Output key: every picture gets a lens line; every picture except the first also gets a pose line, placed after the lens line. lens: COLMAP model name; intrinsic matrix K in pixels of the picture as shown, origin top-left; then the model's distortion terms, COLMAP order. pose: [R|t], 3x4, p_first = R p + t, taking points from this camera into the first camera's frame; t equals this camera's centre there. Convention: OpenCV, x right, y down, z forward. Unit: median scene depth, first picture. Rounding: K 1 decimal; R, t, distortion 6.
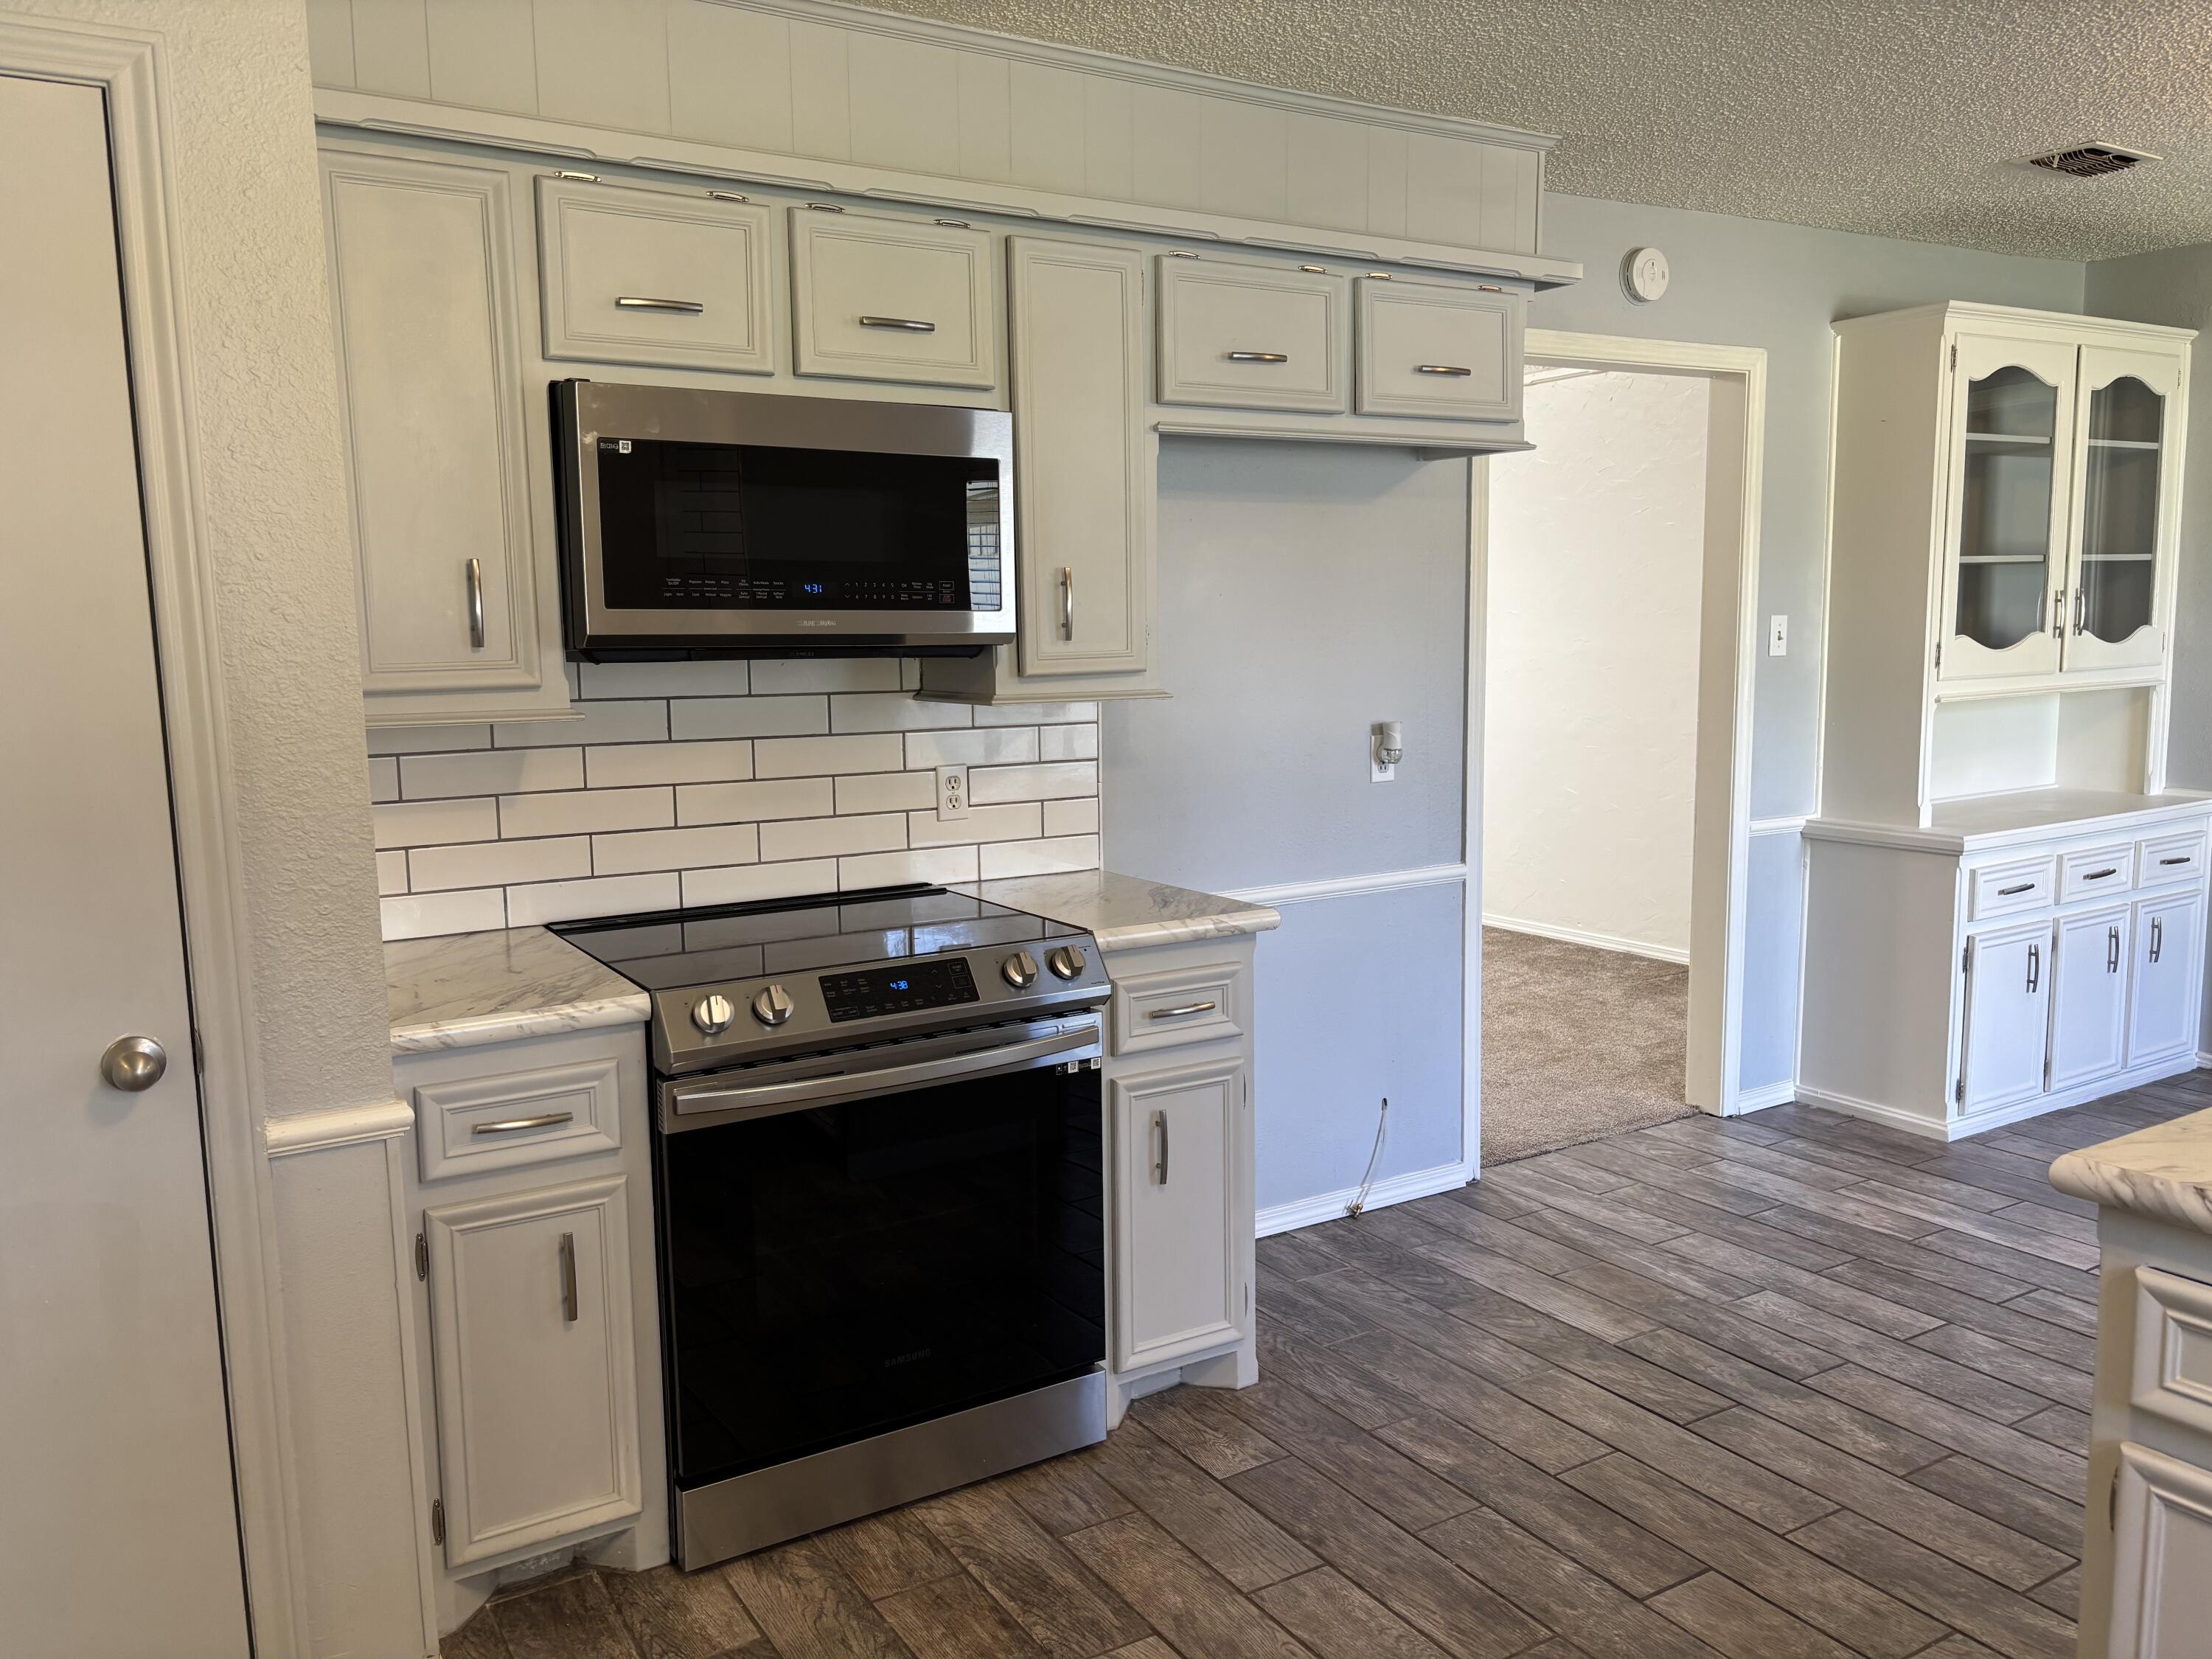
lens RADIAL K [[1658.6, 0, 1115.8], [0, 1658.6, 852.1], [0, 0, 1]] dist [0.052737, -0.055225]
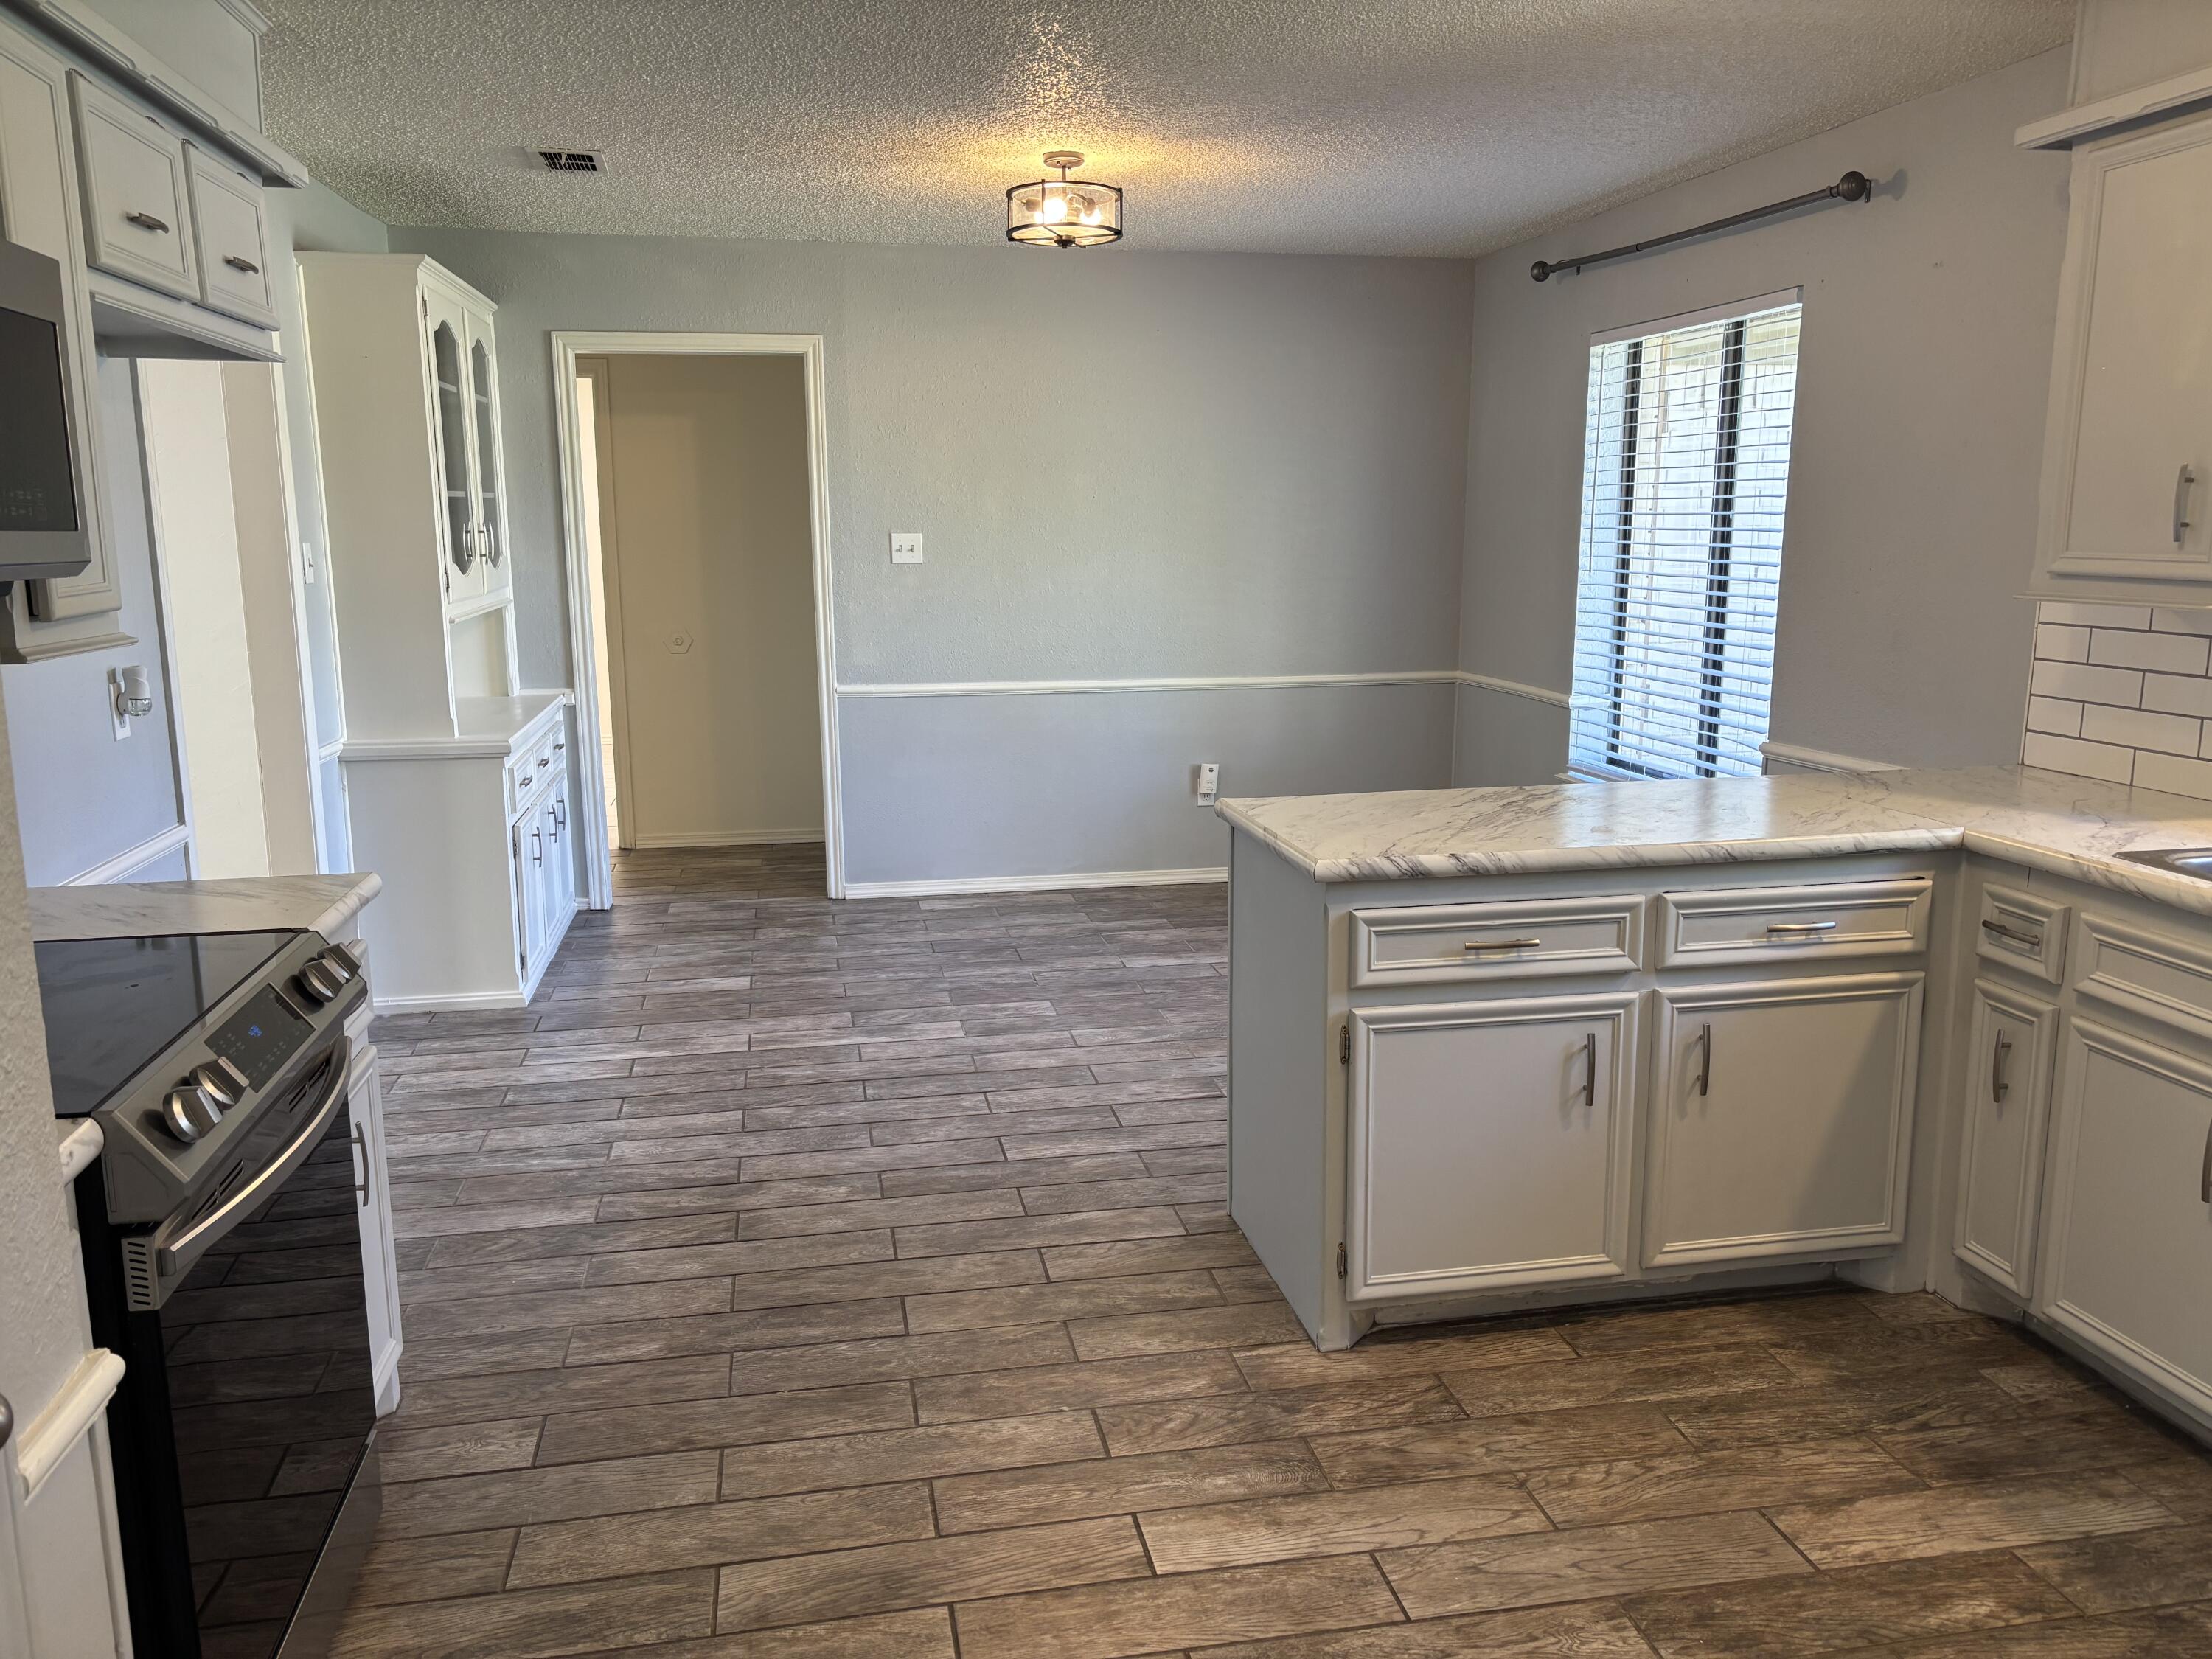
lens RADIAL K [[1658.6, 0, 1106.3], [0, 1658.6, 833.0], [0, 0, 1]] dist [0.052737, -0.055225]
pose [[0.352739, -0.156185, 0.922595, -0.524998], [0.126319, 0.984894, 0.118435, -0.038209], [-0.927156, 0.074765, 0.367140, 0.269700]]
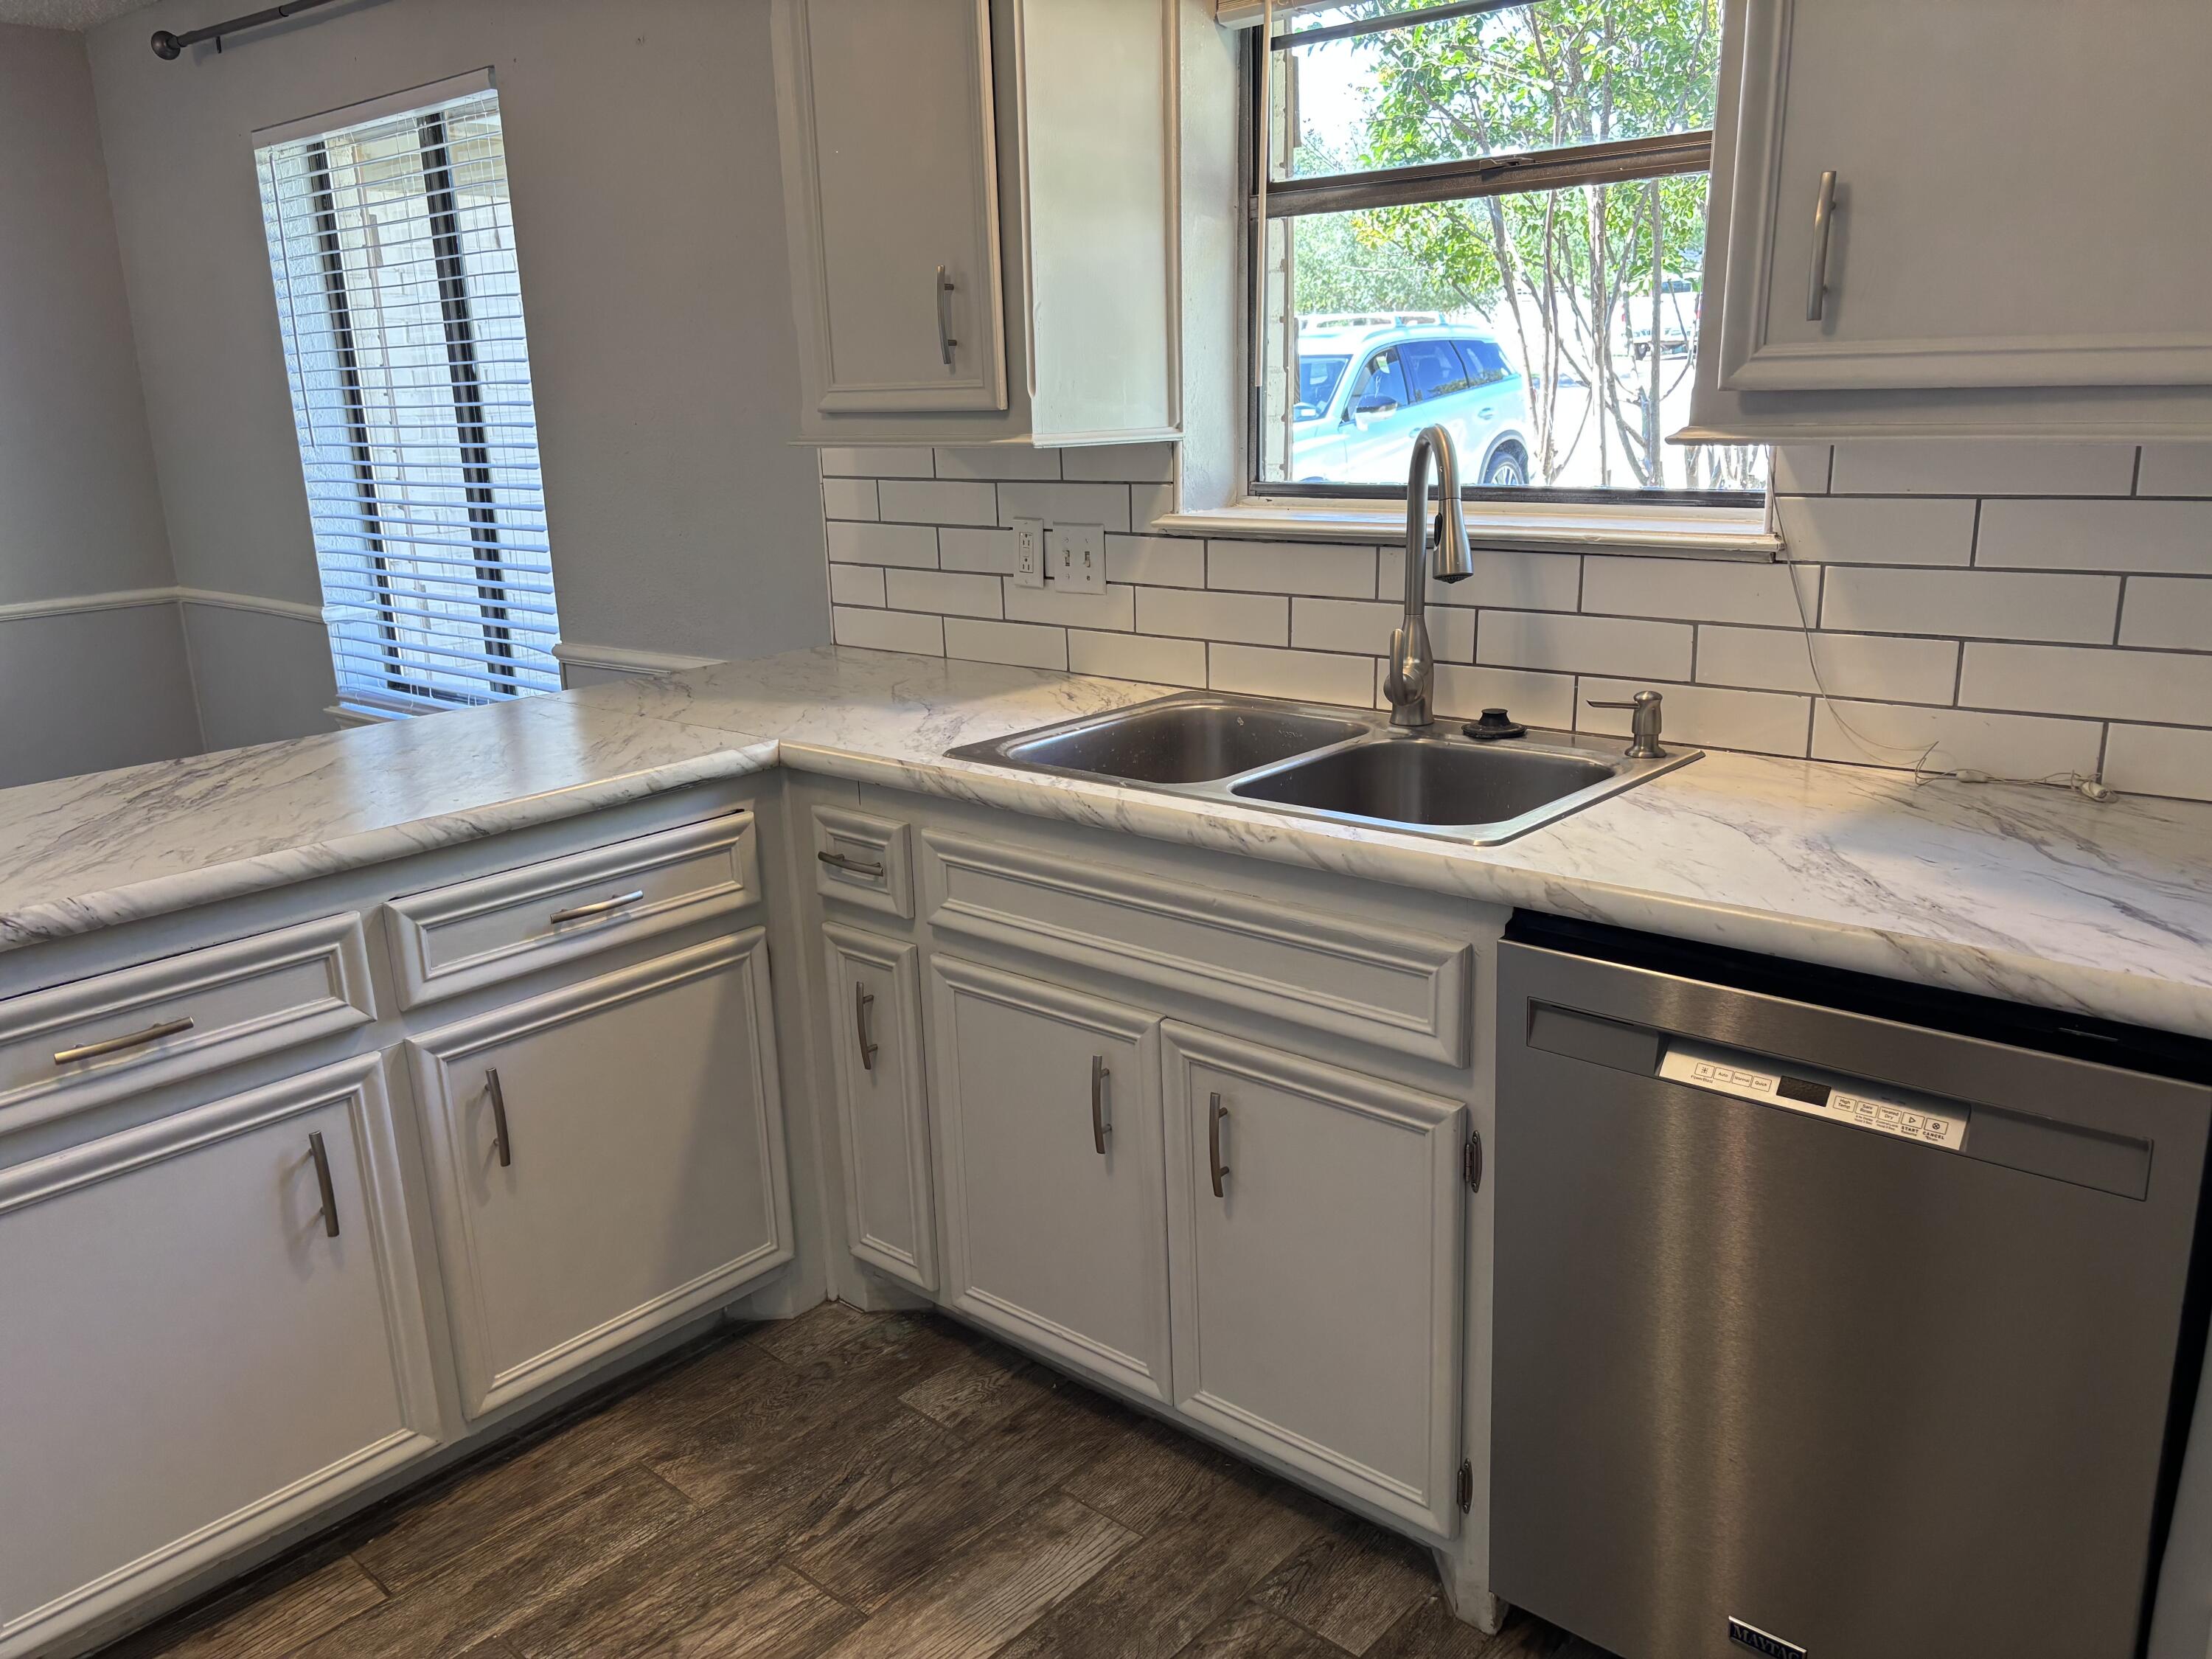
lens RADIAL K [[1658.6, 0, 1126.4], [0, 1658.6, 840.9], [0, 0, 1]] dist [0.052737, -0.055225]
pose [[-0.305523, -0.222971, 0.925710, -0.234260], [0.165987, 0.944839, 0.282361, -0.009322], [-0.937606, 0.239924, -0.251659, 0.221073]]
